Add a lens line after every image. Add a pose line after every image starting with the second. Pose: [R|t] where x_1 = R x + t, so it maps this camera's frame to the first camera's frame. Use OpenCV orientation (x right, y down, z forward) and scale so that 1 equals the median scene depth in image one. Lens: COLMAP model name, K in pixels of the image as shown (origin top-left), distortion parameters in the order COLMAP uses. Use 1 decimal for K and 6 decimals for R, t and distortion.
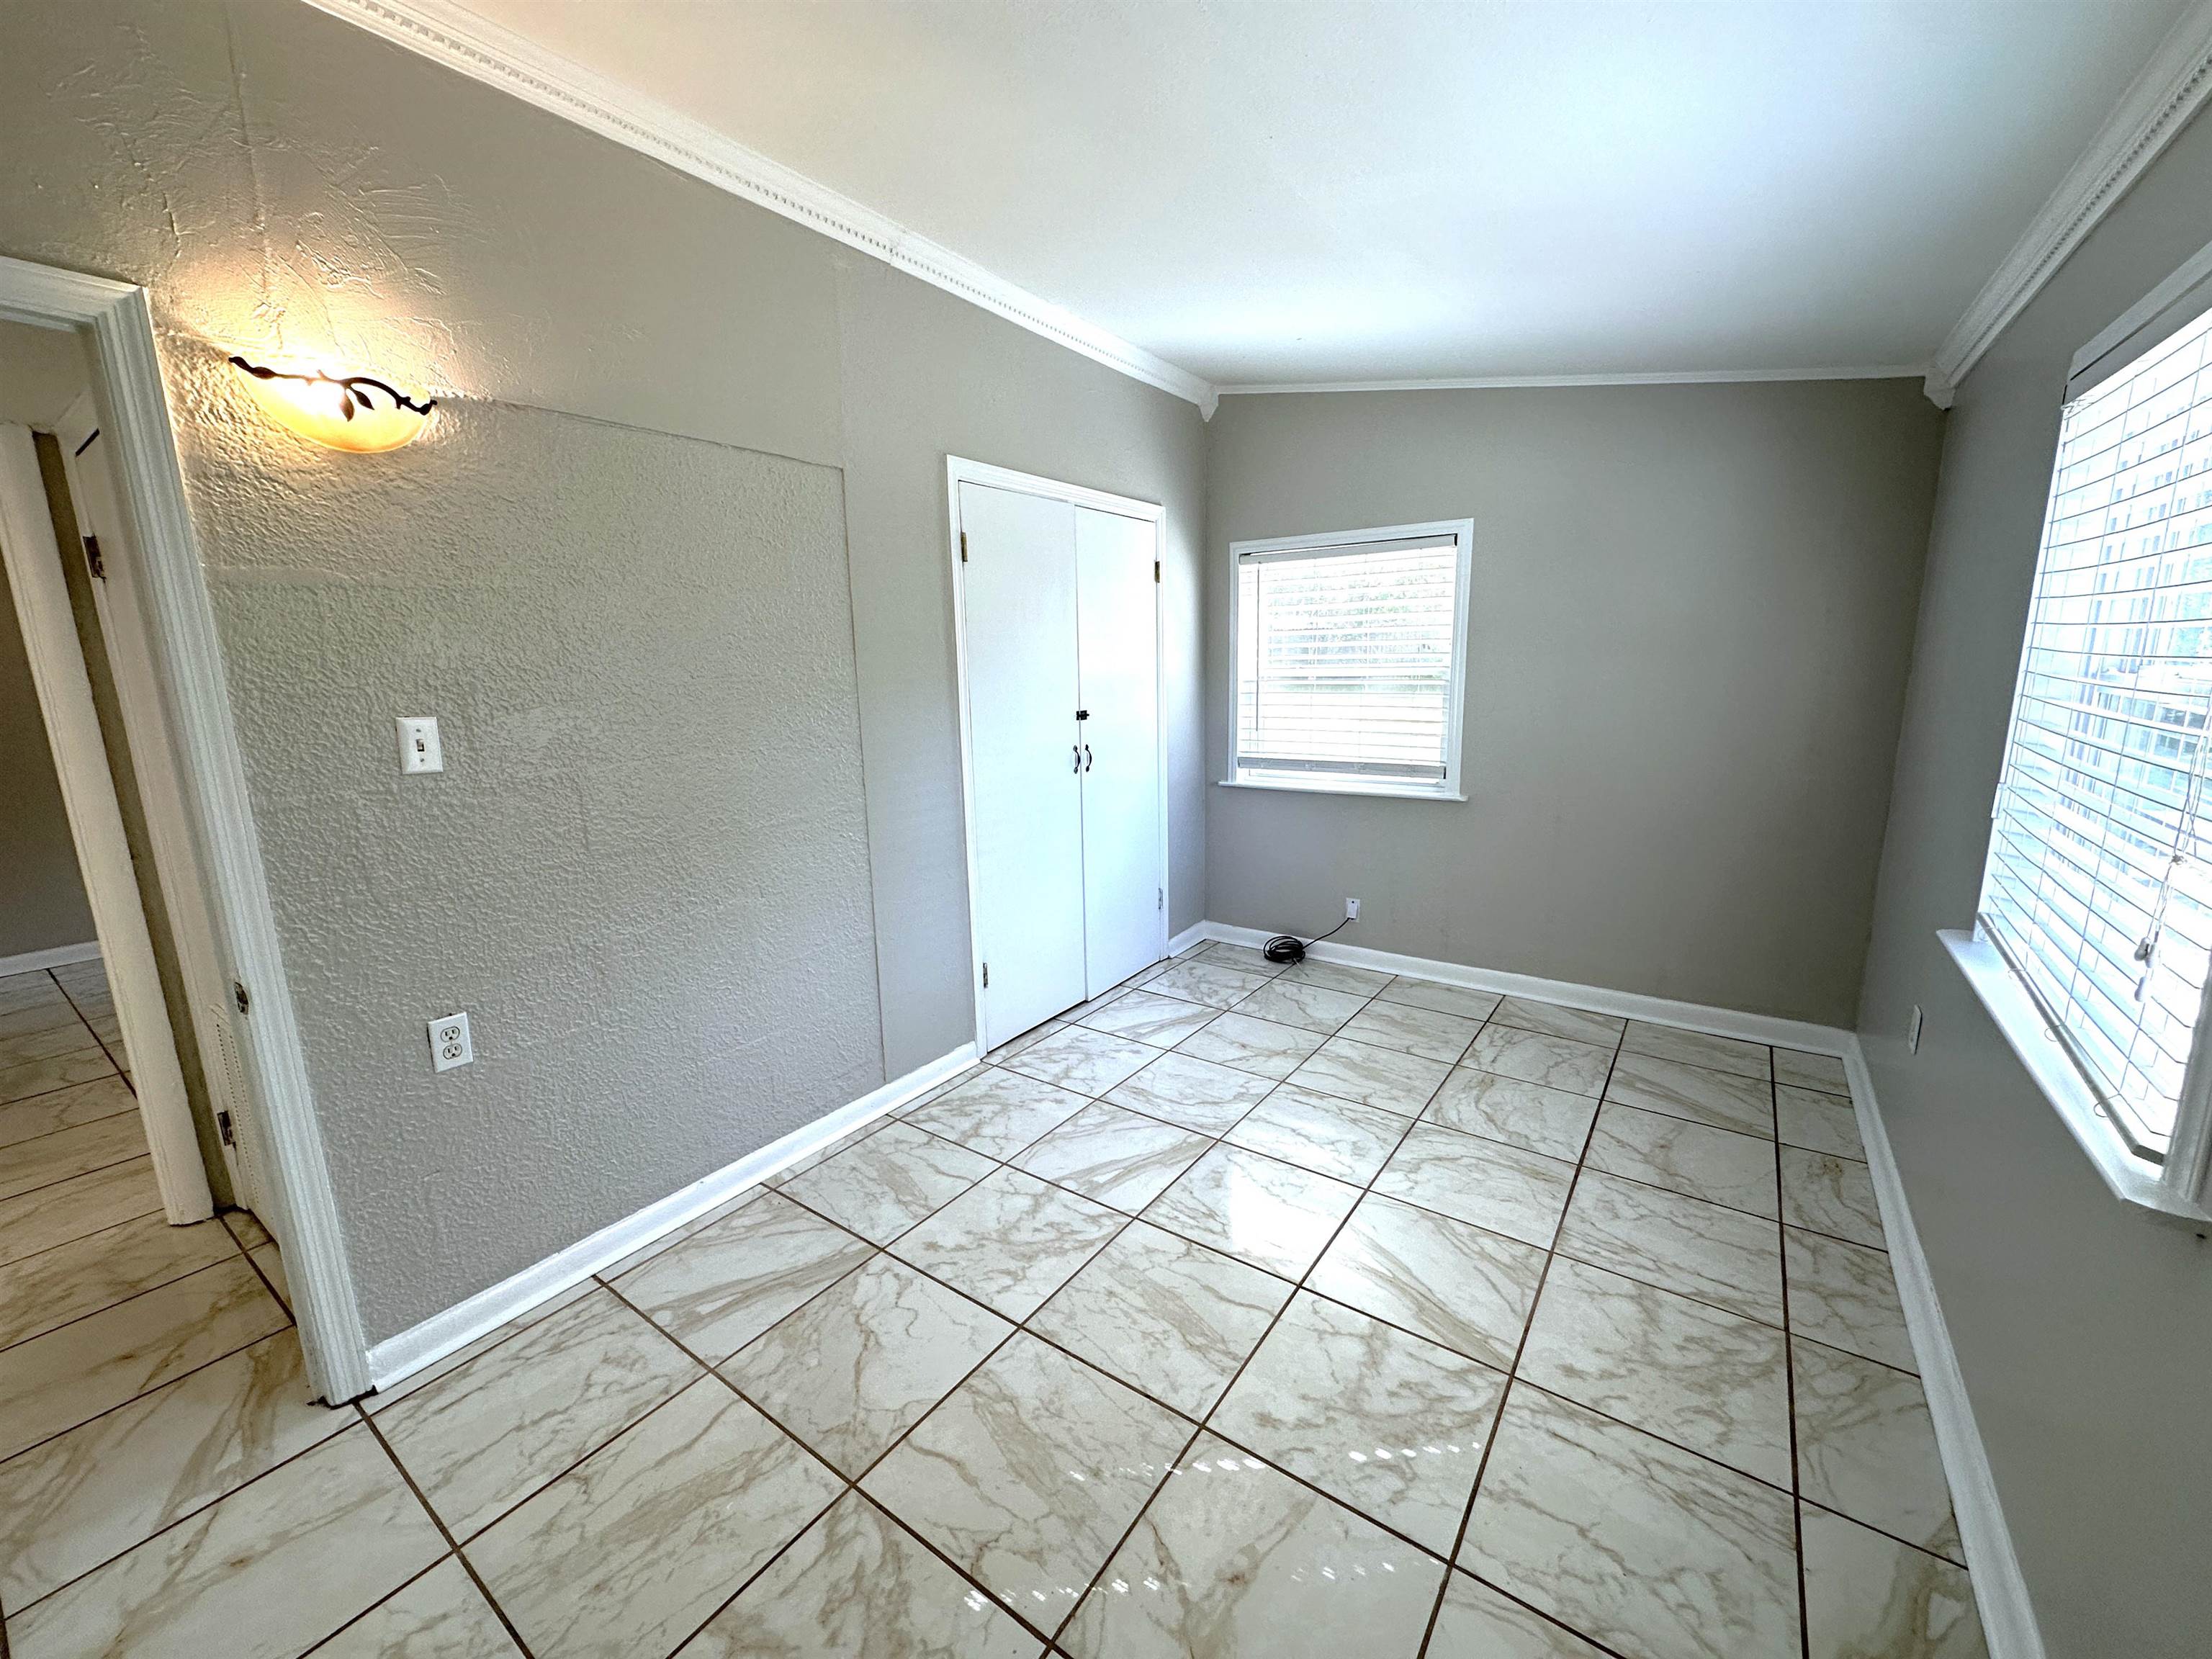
lens RADIAL K [[882.1, 0, 1105.4], [0, 882.1, 828.2], [0, 0, 1]] dist [-0.001920, 0.000508]
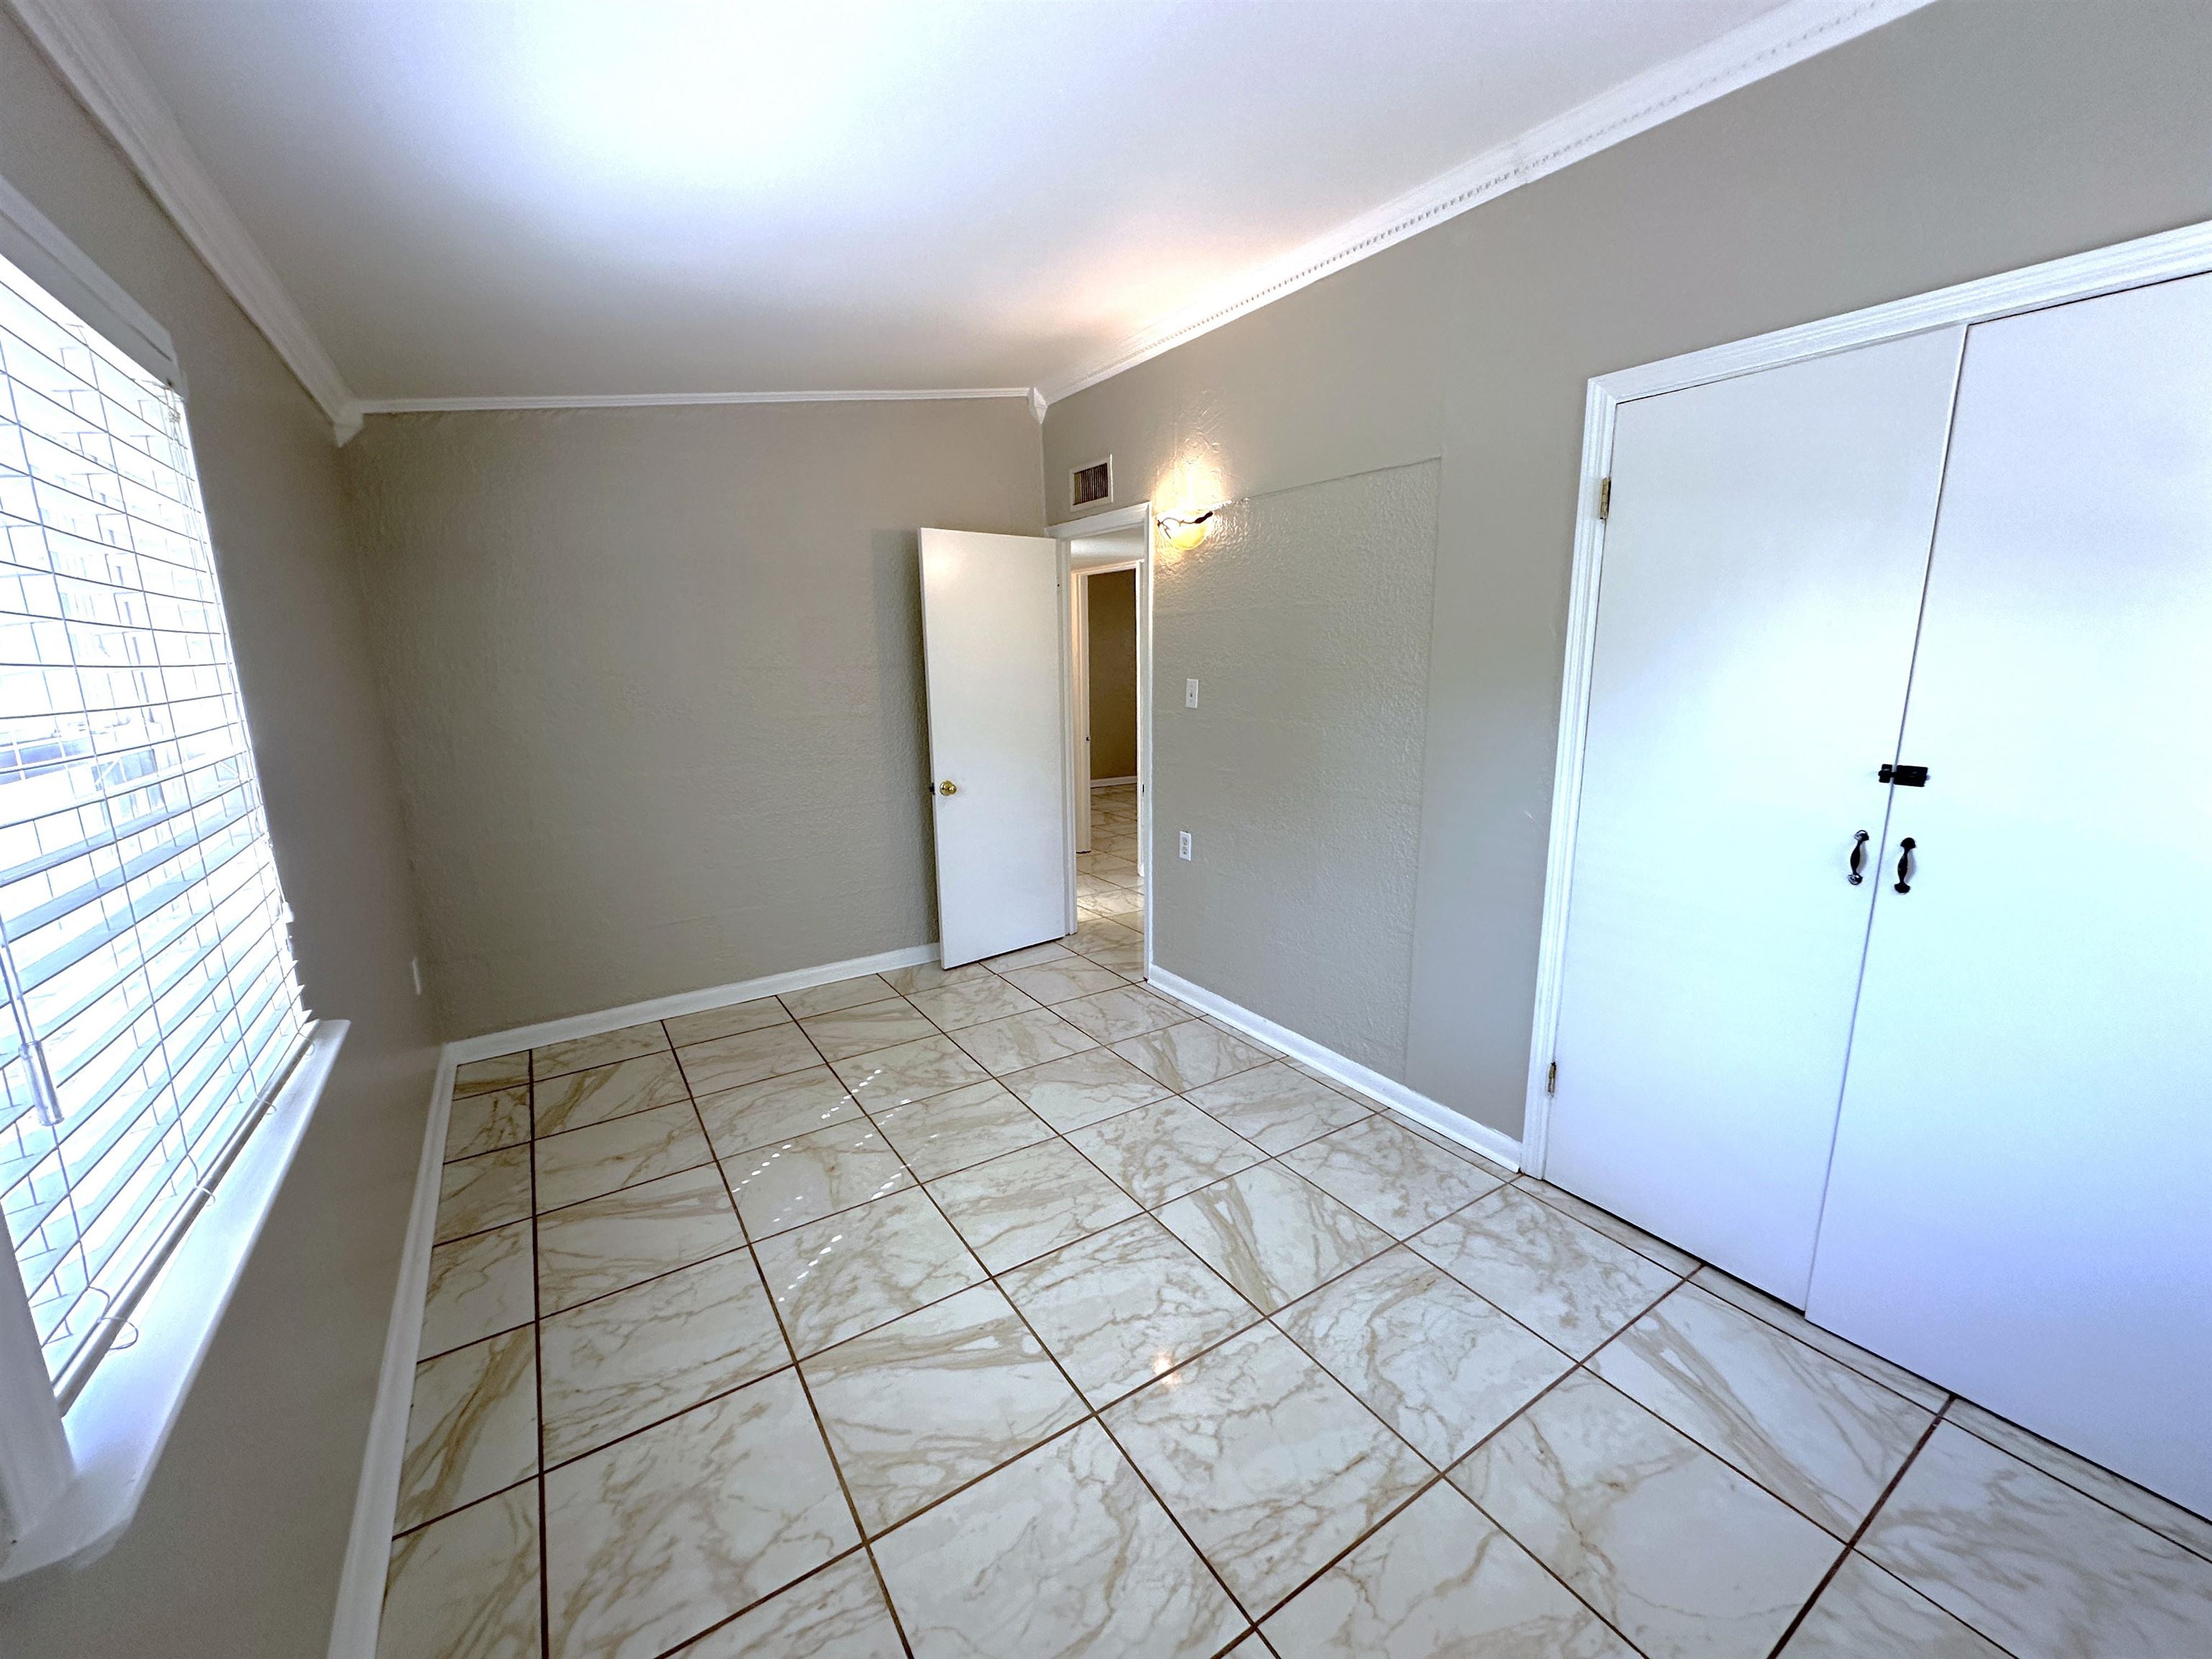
lens RADIAL K [[882.1, 0, 1105.4], [0, 882.1, 828.2], [0, 0, 1]] dist [-0.001920, 0.000508]
pose [[-0.364362, 0.207473, -0.907852, 1.036797], [-0.159758, 0.946489, 0.280420, -0.298968], [0.917452, 0.247211, -0.311719, 1.363869]]
